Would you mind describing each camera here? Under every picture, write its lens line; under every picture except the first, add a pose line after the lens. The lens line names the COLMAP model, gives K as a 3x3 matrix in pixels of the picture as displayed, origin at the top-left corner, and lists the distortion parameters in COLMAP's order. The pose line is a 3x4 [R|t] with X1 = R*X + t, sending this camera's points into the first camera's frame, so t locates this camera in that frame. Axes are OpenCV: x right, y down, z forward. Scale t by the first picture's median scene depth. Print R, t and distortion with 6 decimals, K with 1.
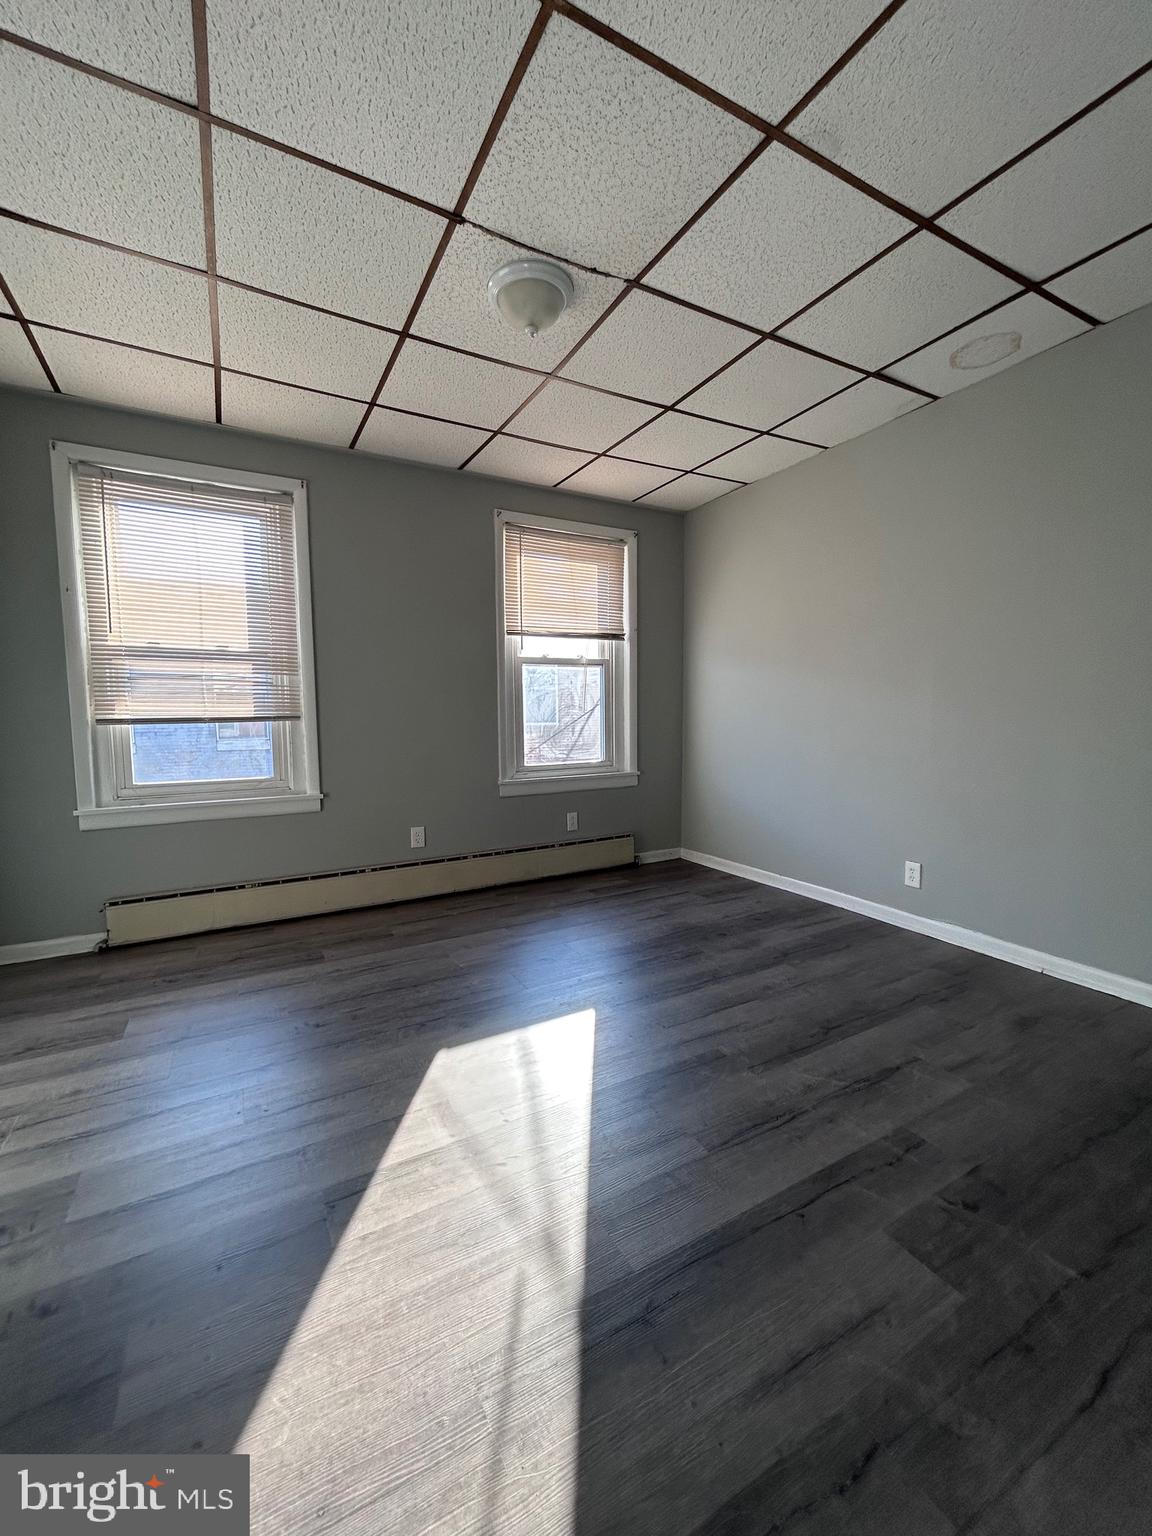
lens RADIAL K [[621.8, 0, 573.8], [0, 621.8, 766.8], [0, 0, 1]] dist [0.000564, 0.000084]
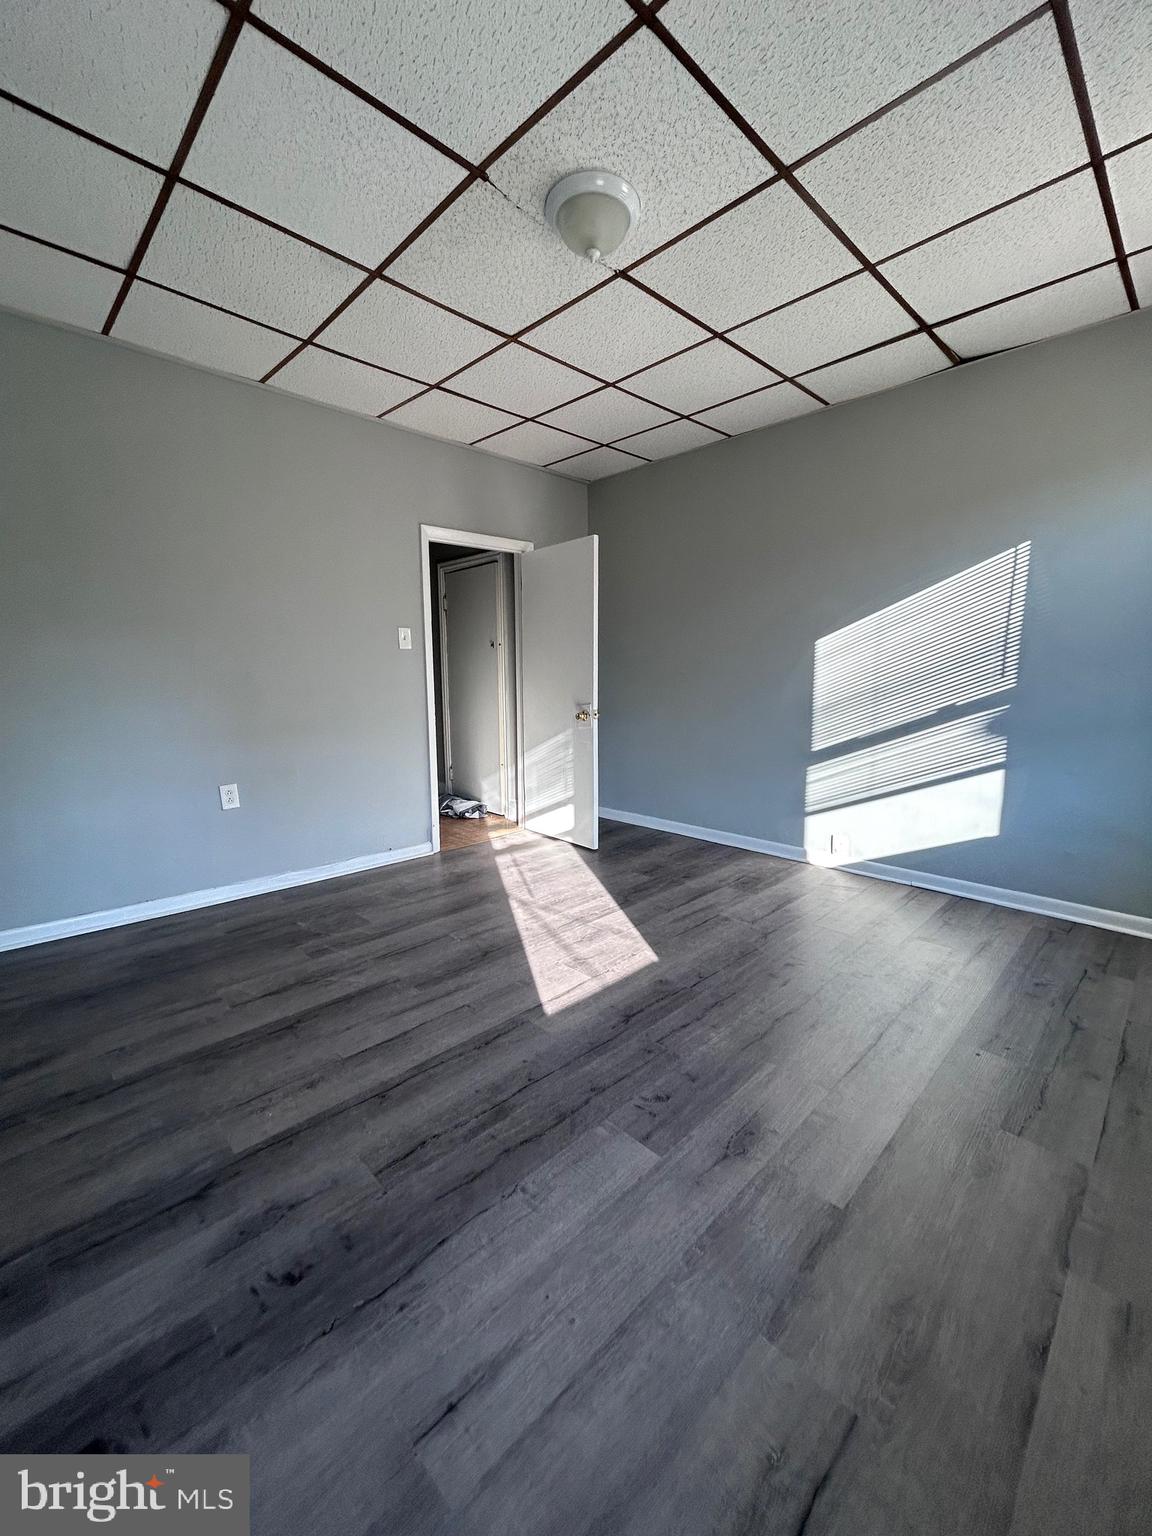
lens RADIAL K [[621.8, 0, 573.0], [0, 621.8, 764.0], [0, 0, 1]] dist [0.000564, 0.000084]
pose [[-0.964394, 0.054714, -0.258748, 0.241826], [-0.007399, 0.972401, 0.233197, -0.196943], [0.264367, 0.226809, -0.937373, 2.080419]]
